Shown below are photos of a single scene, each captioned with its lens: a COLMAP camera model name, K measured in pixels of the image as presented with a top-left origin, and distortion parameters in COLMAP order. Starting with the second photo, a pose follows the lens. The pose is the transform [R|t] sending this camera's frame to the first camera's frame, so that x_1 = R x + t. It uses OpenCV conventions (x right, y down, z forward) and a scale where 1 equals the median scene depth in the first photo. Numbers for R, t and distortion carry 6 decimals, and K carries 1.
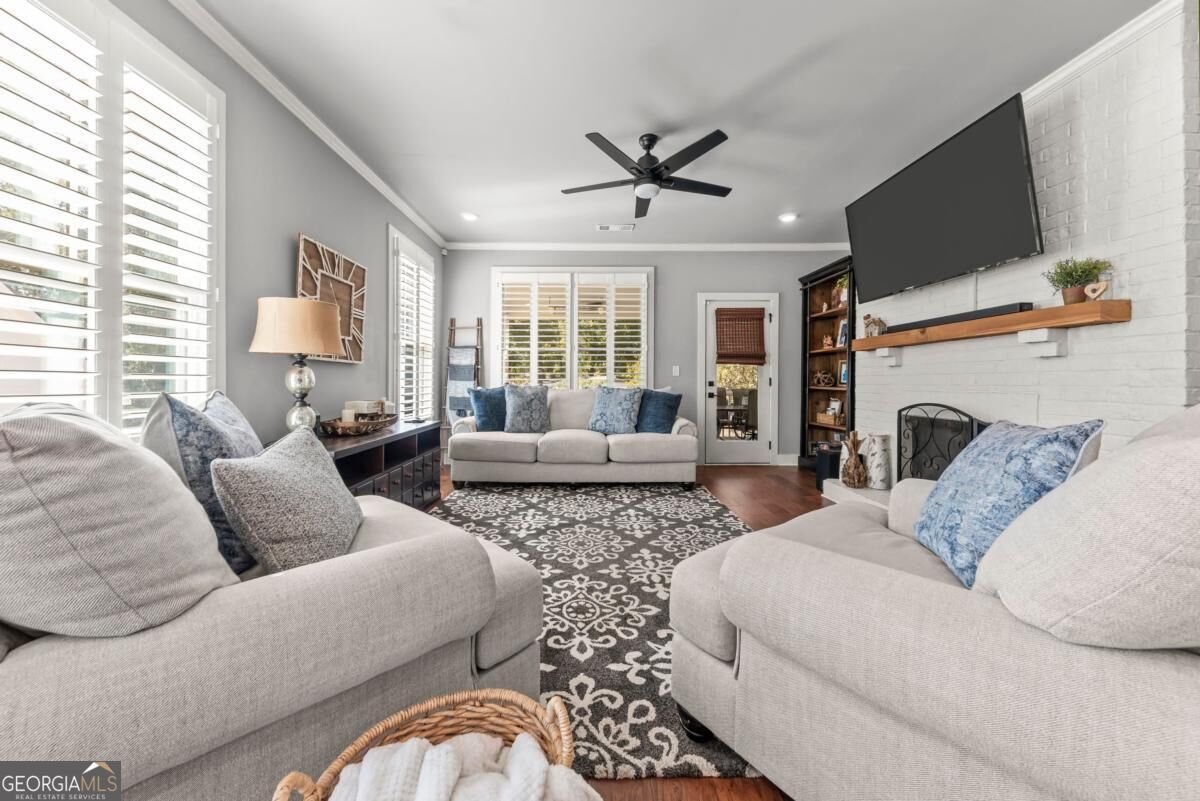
lens RADIAL K [[438.0, 0, 592.1], [0, 438.0, 382.1], [0, 0, 1]] dist [0.002167, -0.000704]
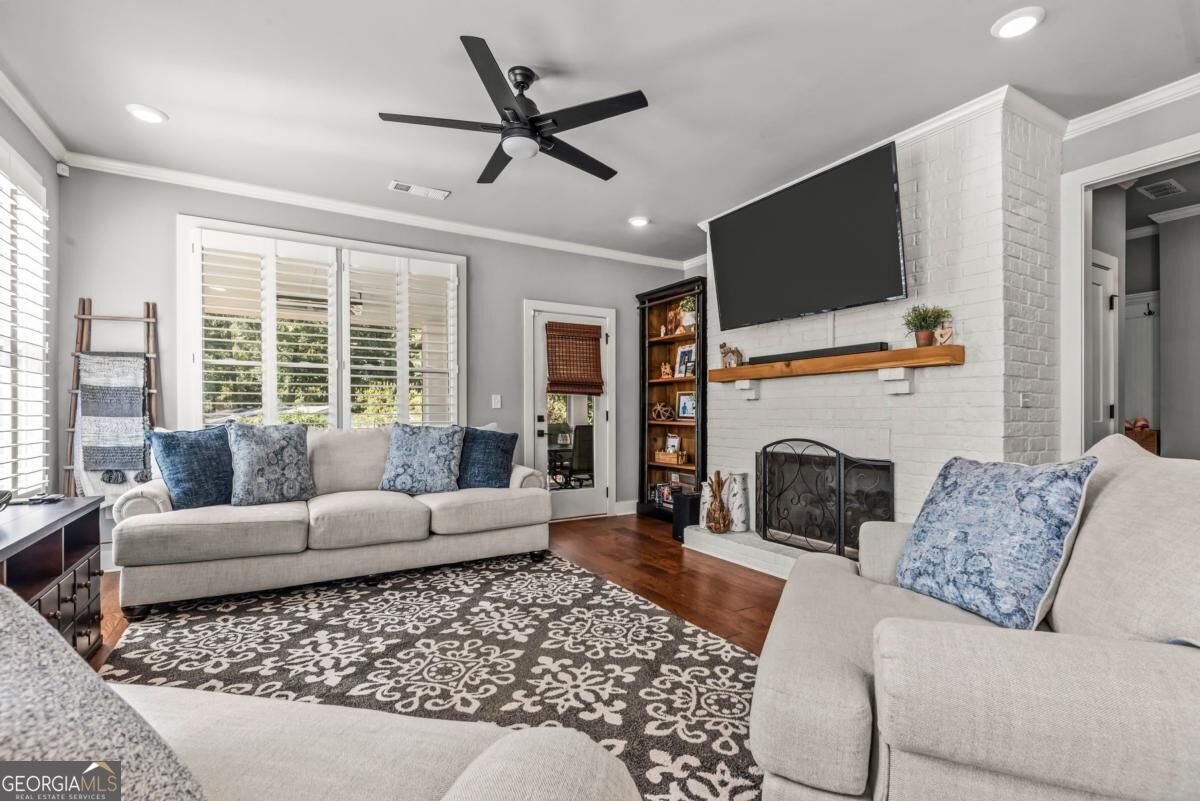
lens RADIAL K [[555.7, 0, 627.1], [0, 555.7, 417.4], [0, 0, 1]] dist [0.008463, -0.002809]
pose [[0.853078, -0.005784, 0.521751, -0.165582], [0.002621, 0.999973, 0.006799, -0.007159], [-0.521777, -0.004433, 0.853071, 0.120998]]
